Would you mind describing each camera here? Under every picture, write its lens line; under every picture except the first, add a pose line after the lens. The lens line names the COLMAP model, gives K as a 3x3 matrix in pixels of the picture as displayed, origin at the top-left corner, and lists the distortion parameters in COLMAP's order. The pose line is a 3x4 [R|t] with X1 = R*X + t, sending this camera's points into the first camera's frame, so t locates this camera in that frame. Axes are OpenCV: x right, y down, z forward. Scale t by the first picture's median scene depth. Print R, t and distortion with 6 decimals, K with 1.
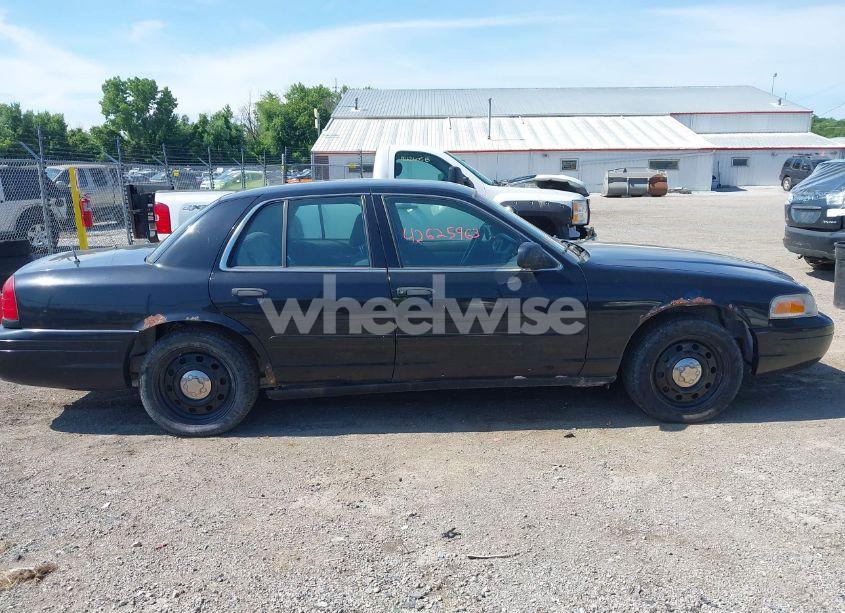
lens RADIAL K [[734.2, 0, 422.5], [0, 734.2, 306.5], [0, 0, 1]] dist [0.006296, 0.004735]
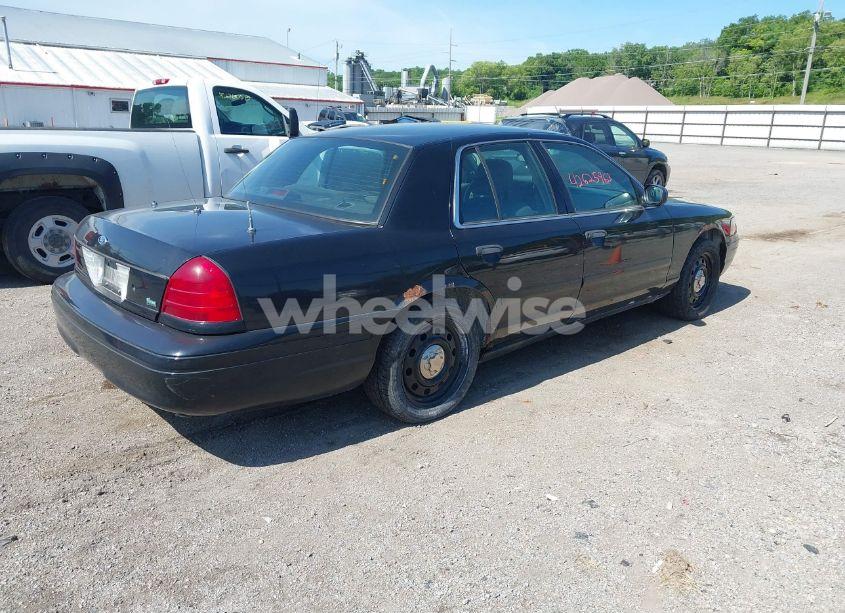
lens RADIAL K [[734.2, 0, 422.5], [0, 734.2, 306.5], [0, 0, 1]] dist [0.006296, 0.004735]
pose [[0.710379, -0.141018, 0.689547, -0.895205], [0.090784, 0.989897, 0.108915, -0.053812], [-0.697940, -0.014771, 0.716004, 0.378836]]
